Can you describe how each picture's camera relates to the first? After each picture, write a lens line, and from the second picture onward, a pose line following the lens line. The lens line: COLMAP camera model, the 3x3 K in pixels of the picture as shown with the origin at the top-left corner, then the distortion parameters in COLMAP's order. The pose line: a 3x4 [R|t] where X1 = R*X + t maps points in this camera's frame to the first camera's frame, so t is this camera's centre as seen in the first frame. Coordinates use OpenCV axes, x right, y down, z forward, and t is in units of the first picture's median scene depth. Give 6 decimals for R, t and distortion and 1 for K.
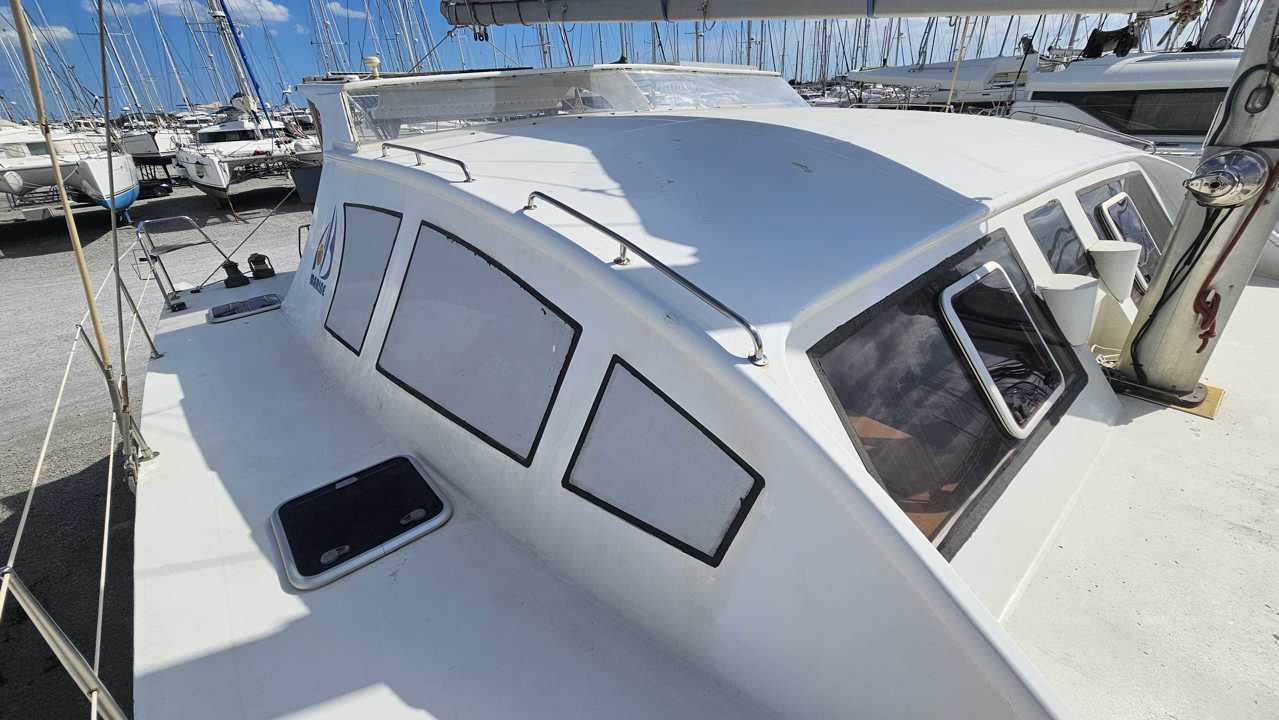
lens RADIAL K [[523.4, 0, 639.7], [0, 523.4, 355.6], [0, 0, 1]] dist [0.001077, 0.000241]
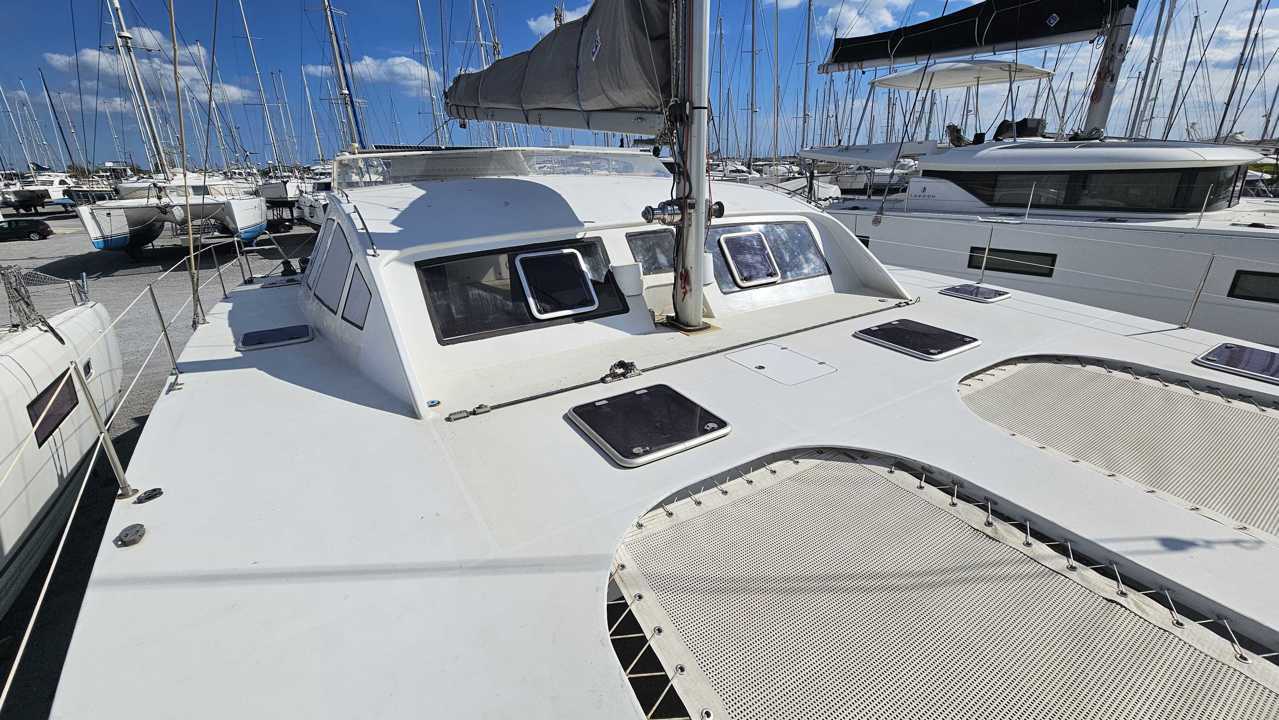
lens RADIAL K [[523.4, 0, 641.6], [0, 523.4, 361.2], [0, 0, 1]] dist [0.001077, 0.000241]
pose [[0.988905, 0.074982, -0.128240, 0.102164], [-0.086925, 0.992122, -0.090216, 0.035298], [0.120465, 0.100362, 0.987631, -0.080713]]
